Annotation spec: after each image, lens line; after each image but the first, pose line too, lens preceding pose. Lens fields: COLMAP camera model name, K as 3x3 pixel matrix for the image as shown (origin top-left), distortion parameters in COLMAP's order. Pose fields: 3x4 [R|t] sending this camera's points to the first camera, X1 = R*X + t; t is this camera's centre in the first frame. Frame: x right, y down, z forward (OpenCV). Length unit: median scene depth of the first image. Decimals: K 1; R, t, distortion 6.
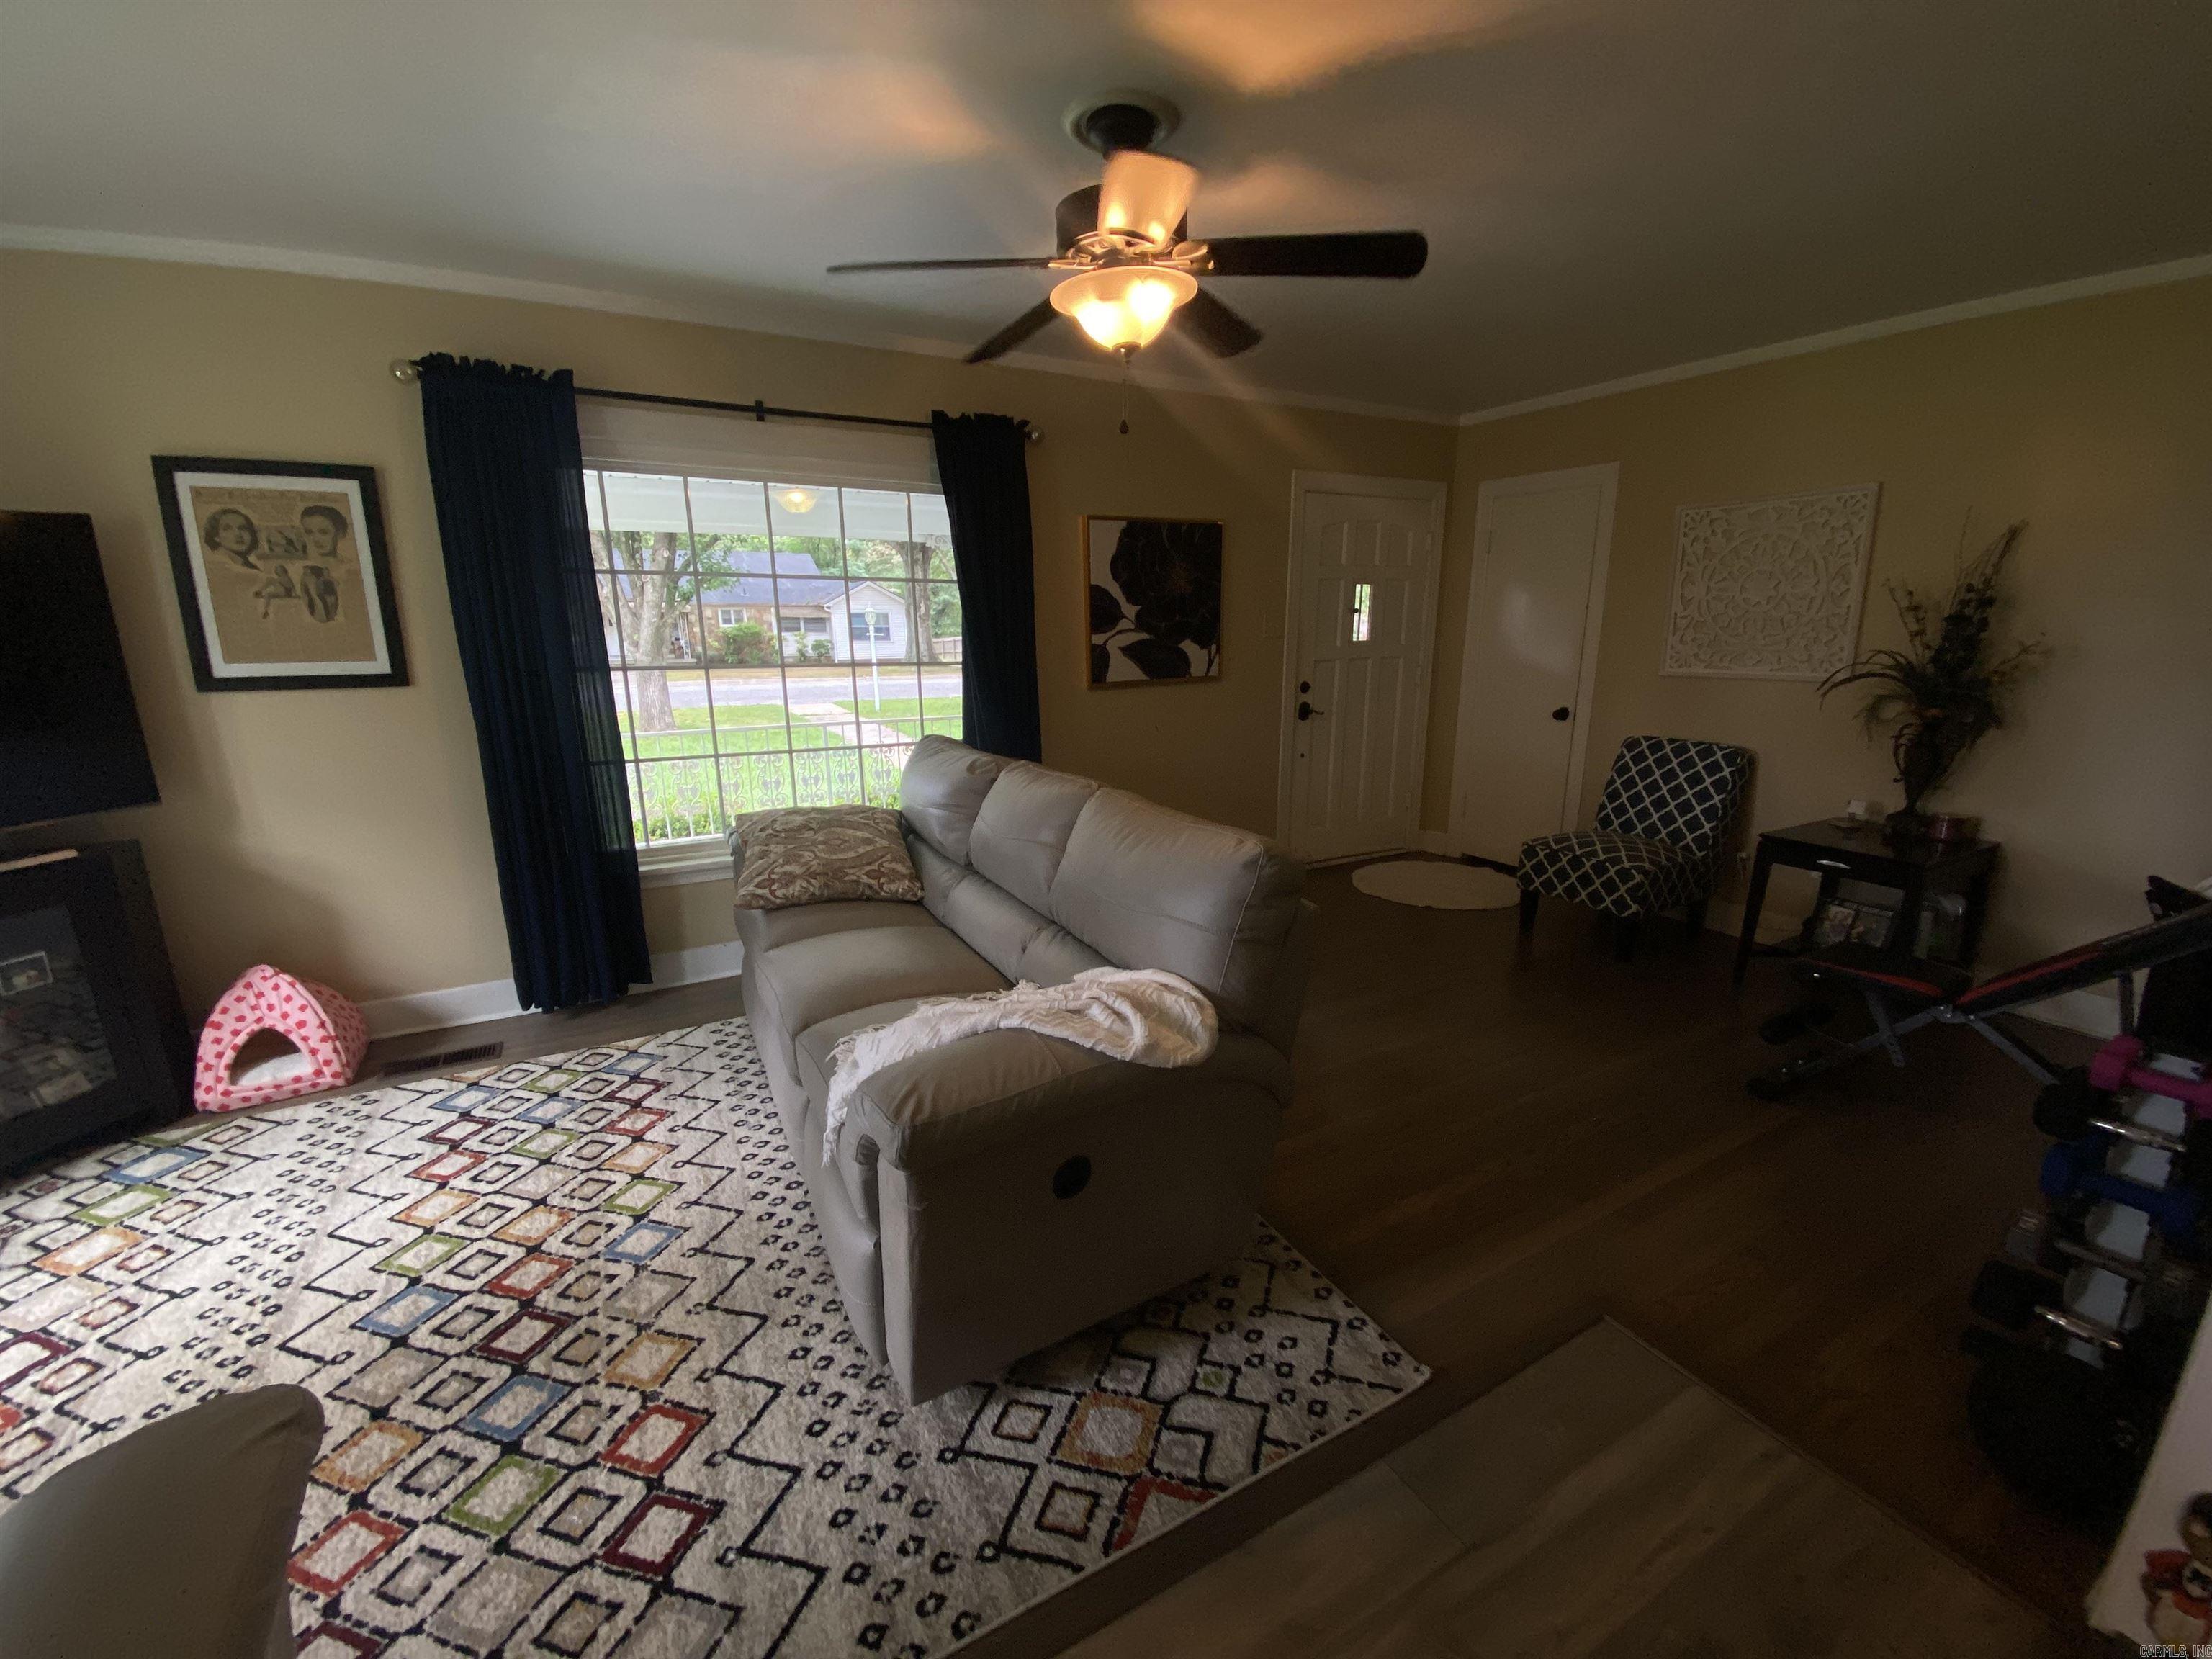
lens RADIAL K [[892.5, 0, 1116.7], [0, 892.5, 835.9], [0, 0, 1]] dist [0.009924, -0.015448]
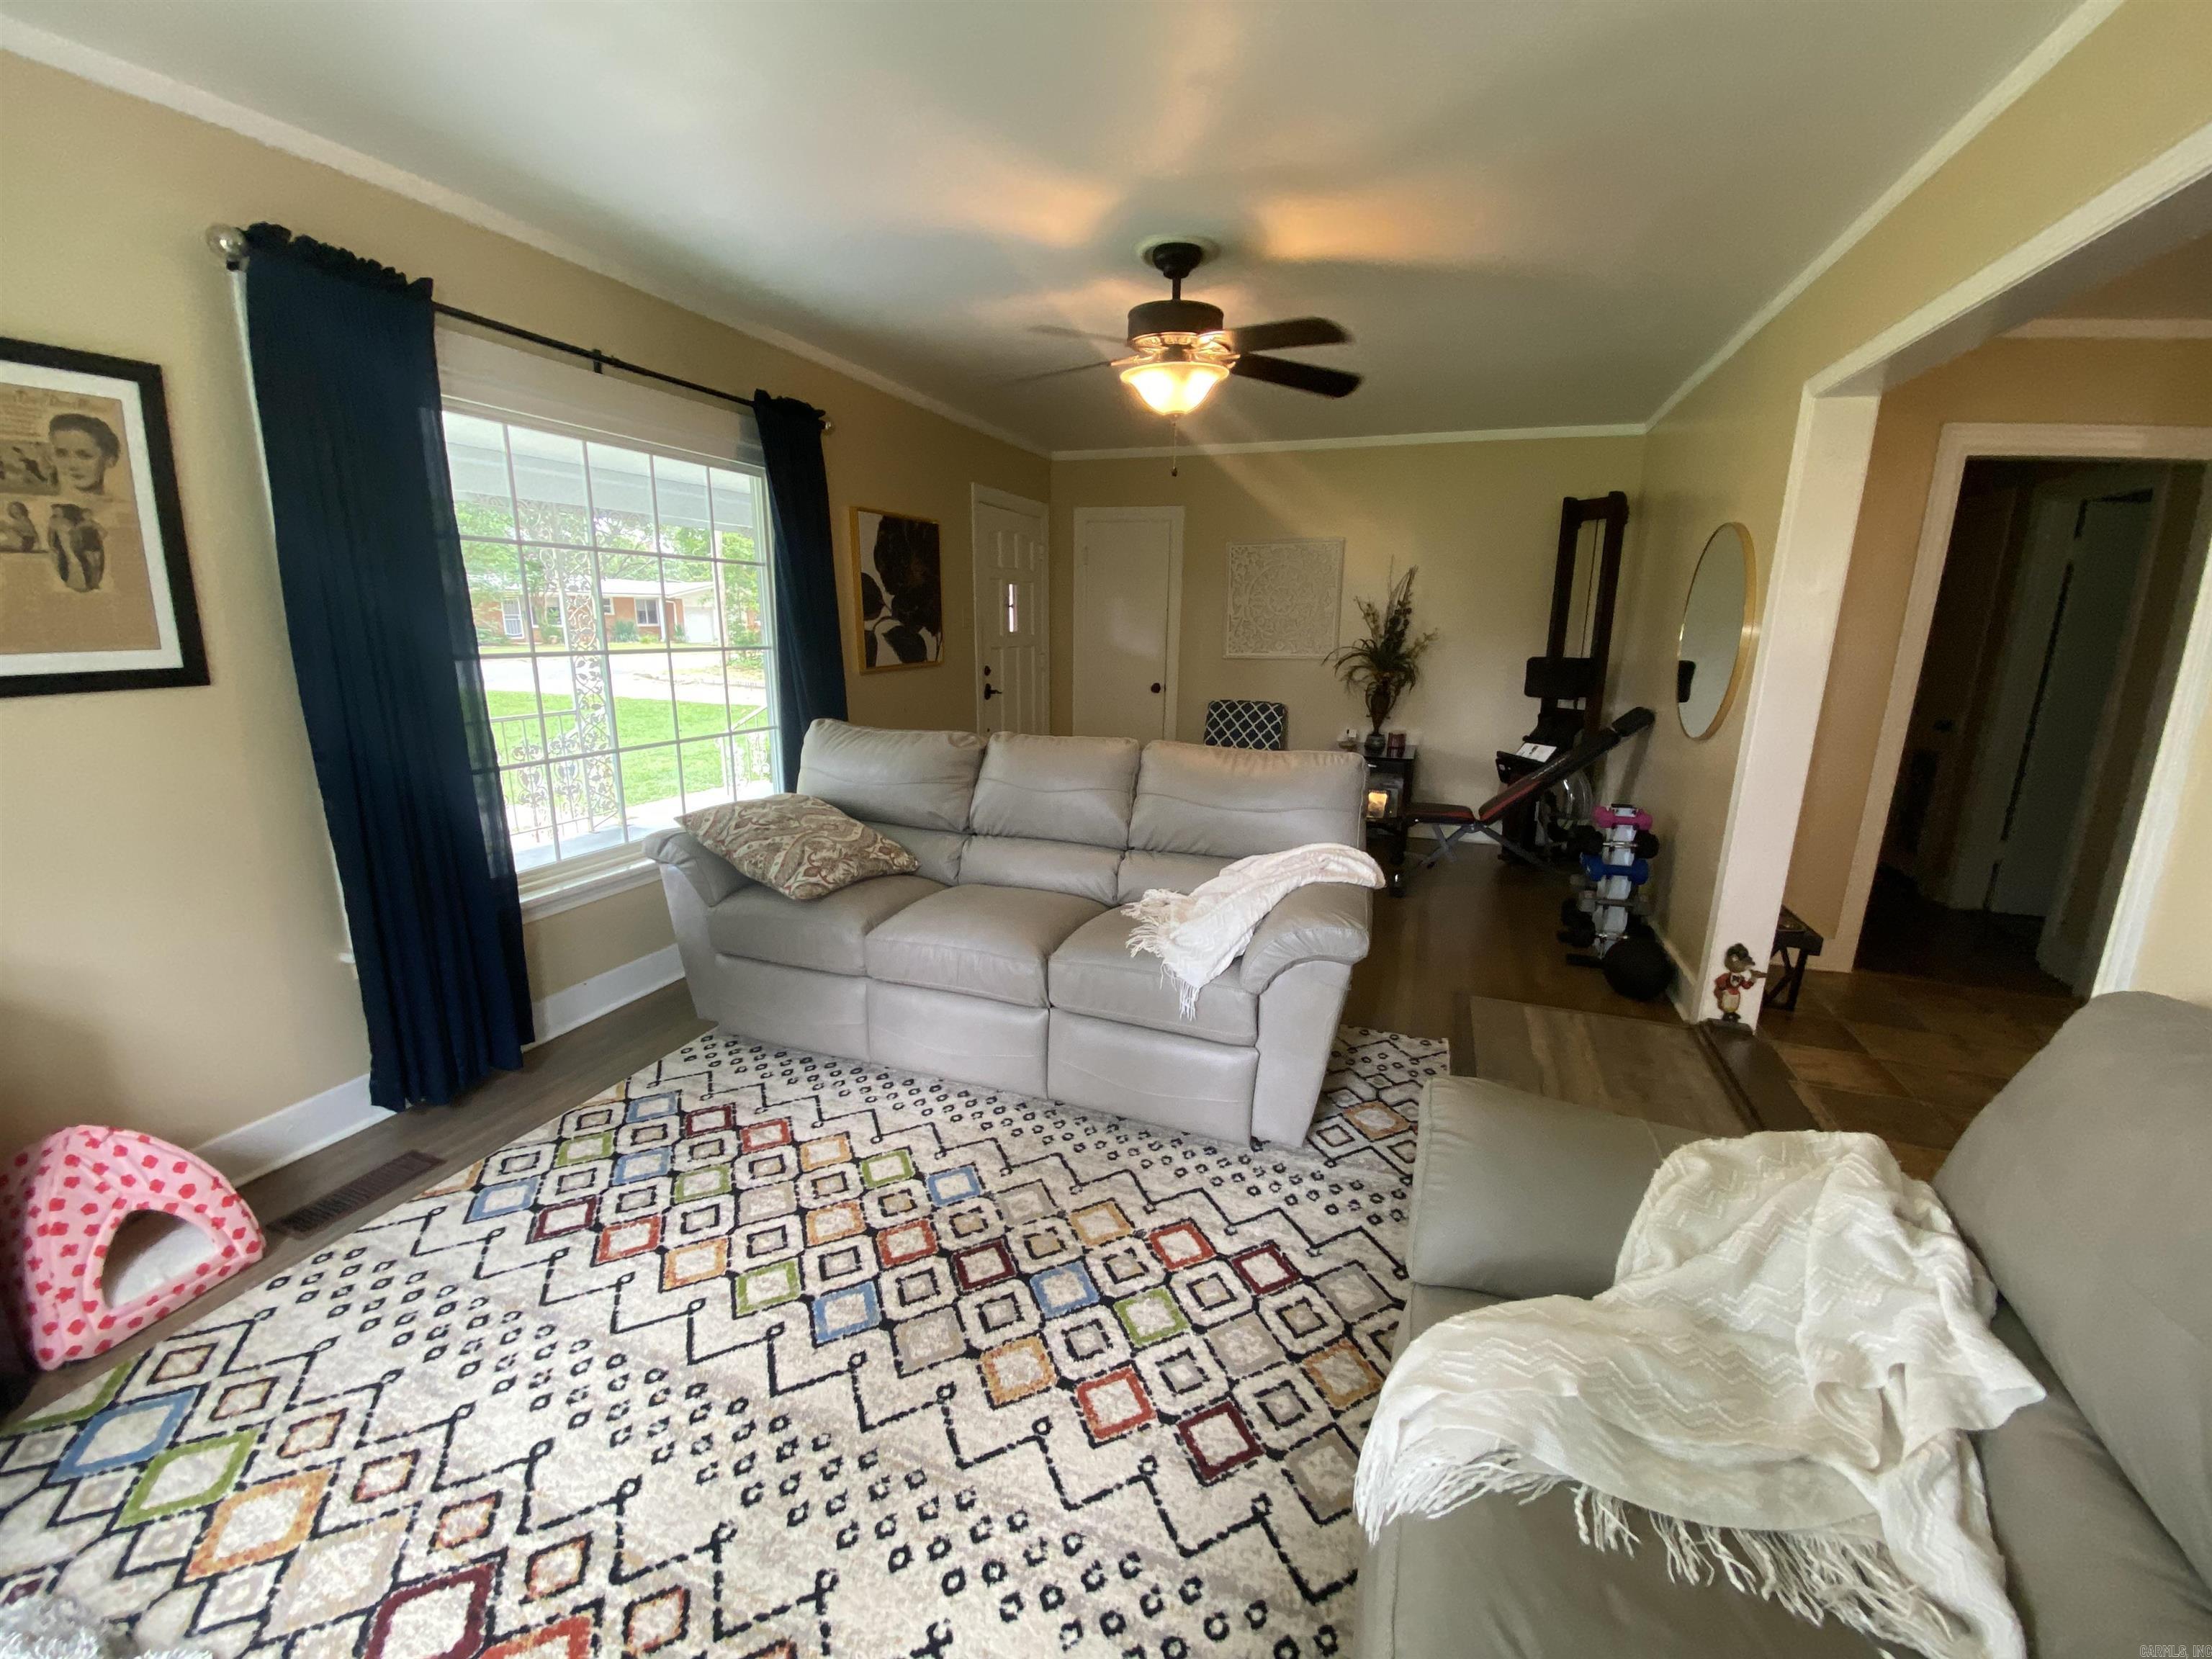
lens RADIAL K [[892.5, 0, 1118.4], [0, 892.5, 827.4], [0, 0, 1]] dist [0.009924, -0.015448]
pose [[0.750568, -0.133825, 0.647100, -0.862671], [0.132563, 0.989864, 0.050953, 0.000113], [-0.647360, 0.047538, 0.760701, 0.030505]]
